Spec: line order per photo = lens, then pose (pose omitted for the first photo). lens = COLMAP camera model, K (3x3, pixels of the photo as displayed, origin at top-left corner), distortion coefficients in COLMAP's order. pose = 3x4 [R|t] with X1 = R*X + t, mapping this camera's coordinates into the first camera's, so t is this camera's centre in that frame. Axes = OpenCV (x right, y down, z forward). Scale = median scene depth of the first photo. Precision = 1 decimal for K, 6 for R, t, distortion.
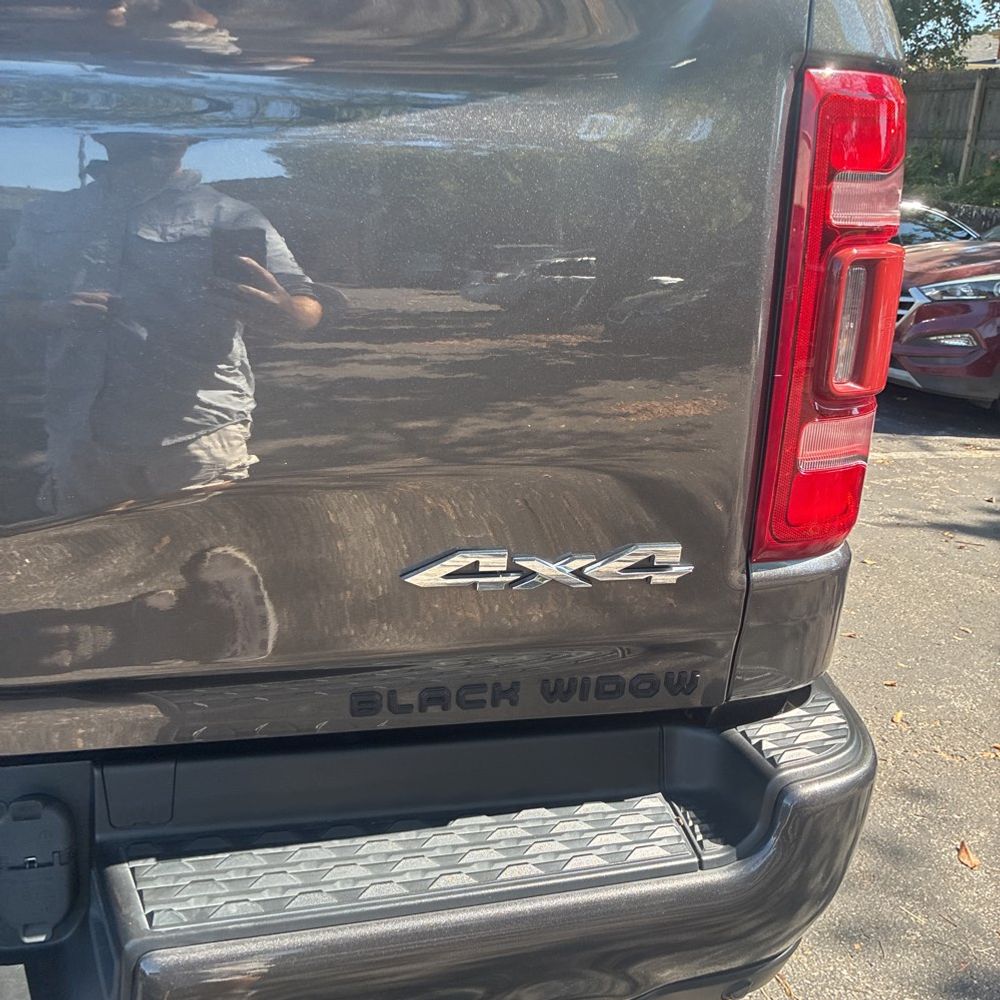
lens RADIAL K [[1013.7, 0, 498.9], [0, 1013.7, 502.8], [0, 0, 1]] dist [0.031097, 0.000000]
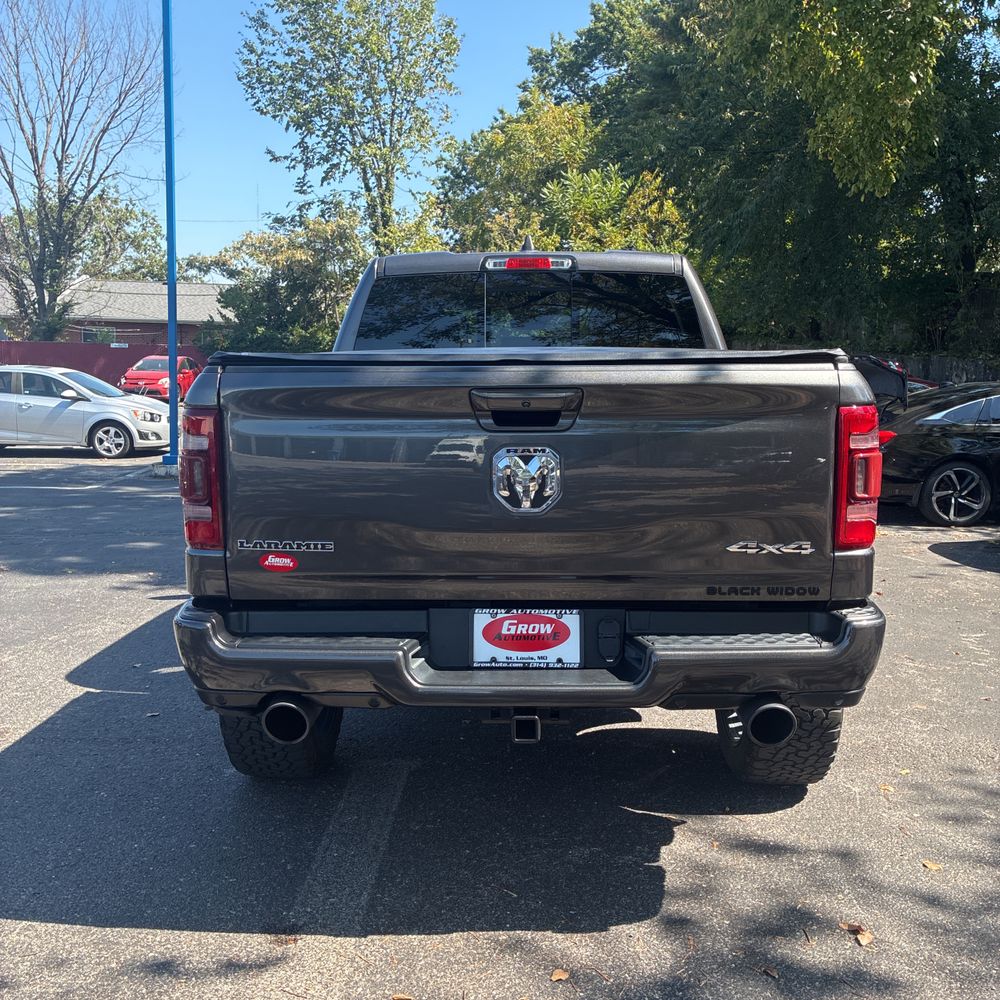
lens RADIAL K [[1013.7, 0, 506.3], [0, 1013.7, 494.9], [0, 0, 1]] dist [0.031097, 0.000000]
pose [[0.979008, -0.003143, -0.203798, -0.109006], [-0.031418, 0.985604, -0.166126, 0.446557], [0.201386, 0.169042, 0.964815, -2.295053]]
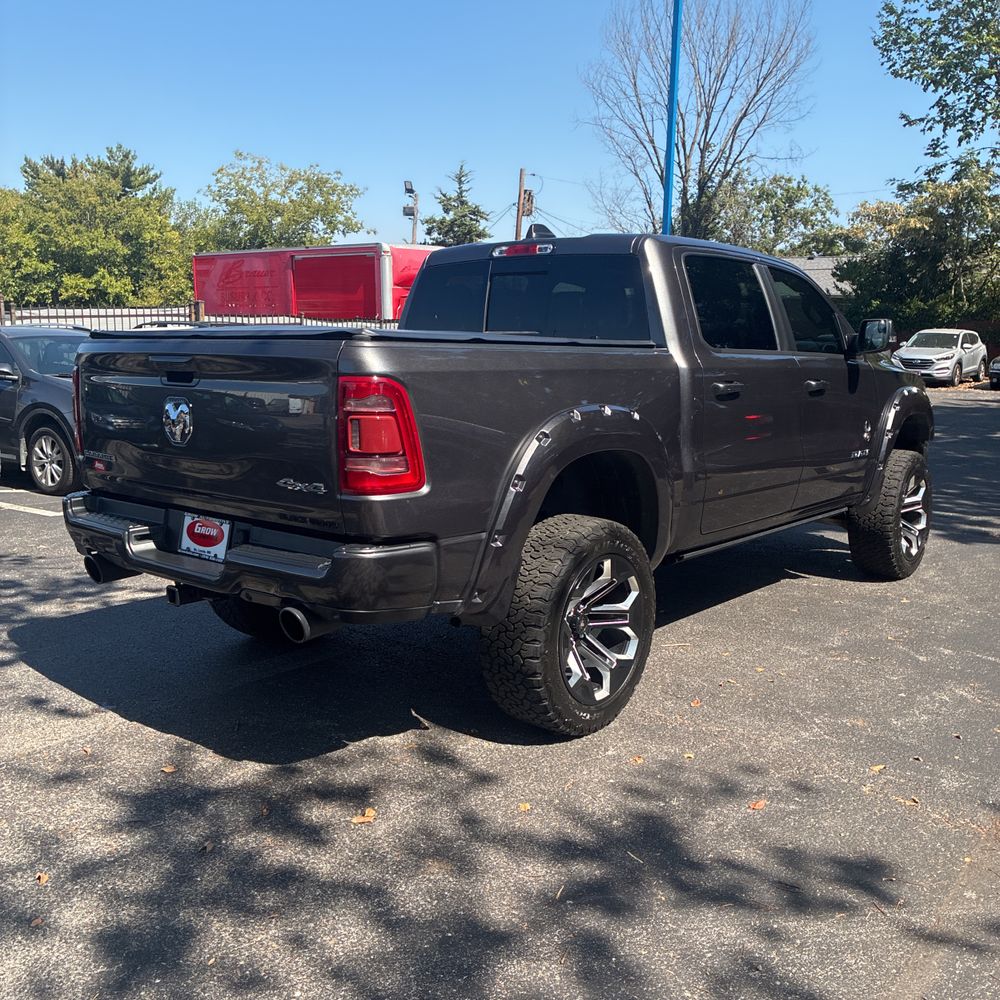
lens RADIAL K [[1013.7, 0, 509.3], [0, 1013.7, 505.1], [0, 0, 1]] dist [0.031097, 0.000000]
pose [[0.647994, 0.103243, -0.754615, 3.598178], [-0.212539, 0.975924, -0.048988, 0.149502], [0.731390, 0.192129, 0.654336, -1.056414]]
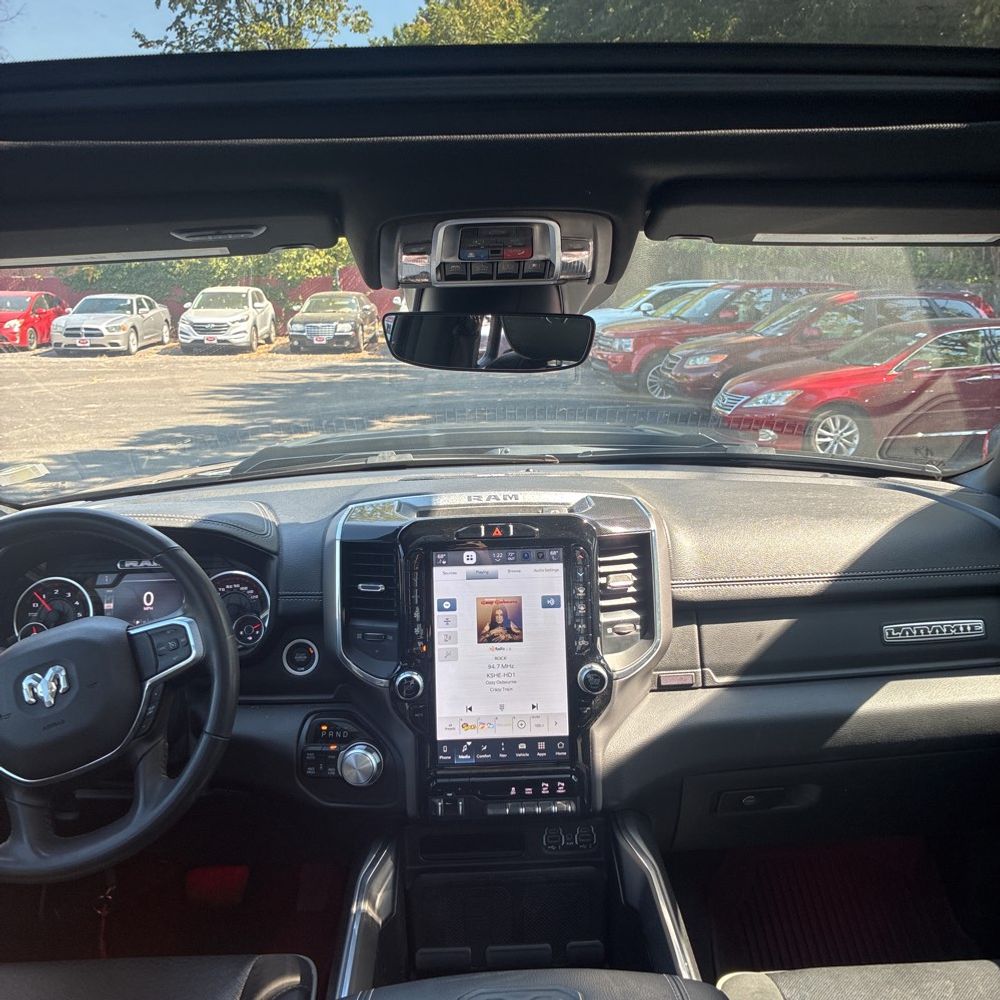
lens RADIAL K [[1013.7, 0, 508.9], [0, 1013.7, 463.4], [0, 0, 1]] dist [0.031097, 0.000000]
pose [[0.989389, -0.023647, -0.143356, -1.347519], [0.006360, 0.992770, -0.119866, -1.704497], [0.145154, 0.117682, 0.982386, 3.572272]]
